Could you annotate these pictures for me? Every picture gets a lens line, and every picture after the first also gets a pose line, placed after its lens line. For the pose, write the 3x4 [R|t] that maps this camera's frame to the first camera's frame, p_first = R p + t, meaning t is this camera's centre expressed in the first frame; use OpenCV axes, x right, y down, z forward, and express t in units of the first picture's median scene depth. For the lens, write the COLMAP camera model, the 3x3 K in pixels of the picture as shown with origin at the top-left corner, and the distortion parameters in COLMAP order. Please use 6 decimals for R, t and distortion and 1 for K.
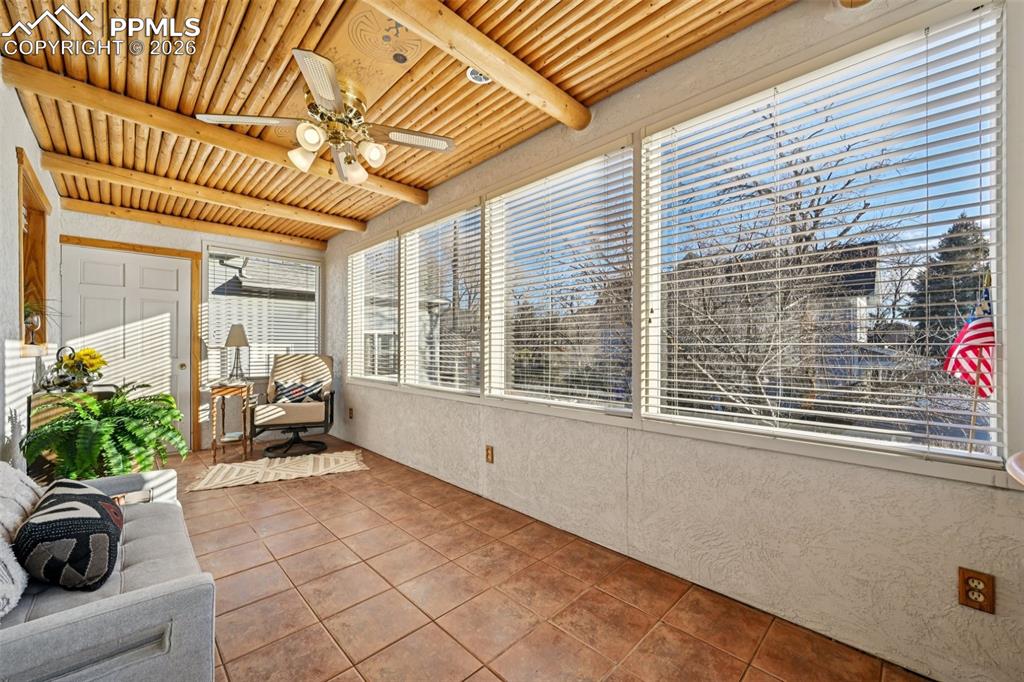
lens RADIAL K [[398.4, 0, 515.3], [0, 398.4, 343.7], [0, 0, 1]] dist [-0.006562, 0.000527]
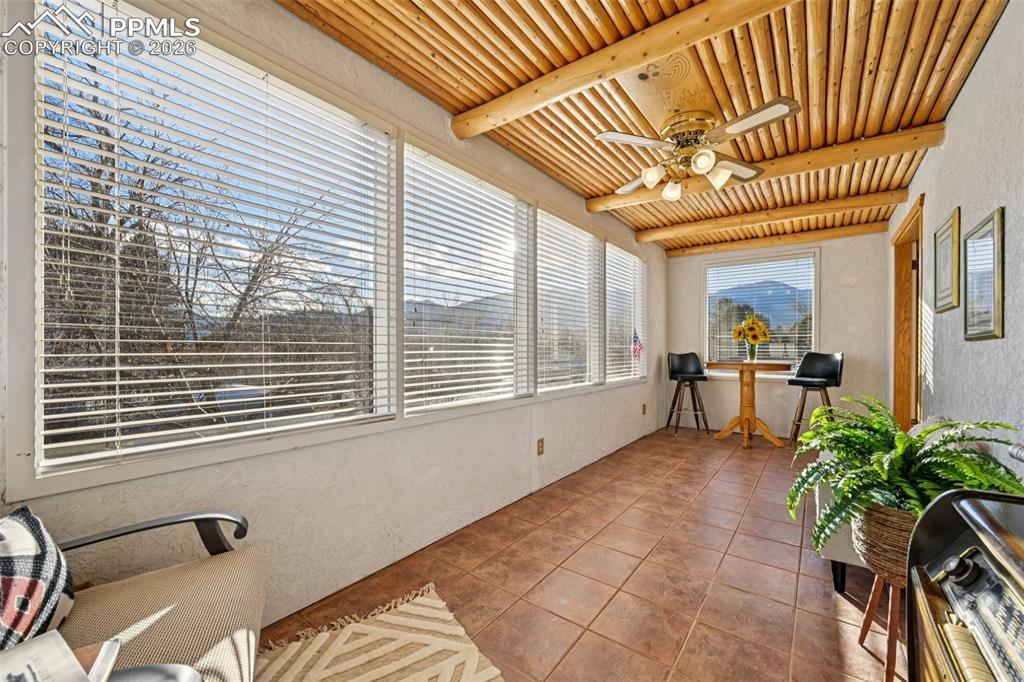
lens RADIAL K [[398.4, 0, 516.1], [0, 398.4, 348.0], [0, 0, 1]] dist [-0.006562, 0.000527]
pose [[-0.134966, 0.006241, 0.990831, -1.120569], [-0.002206, 0.999976, -0.006599, 0.018680], [-0.990848, -0.003076, -0.134949, 1.211479]]
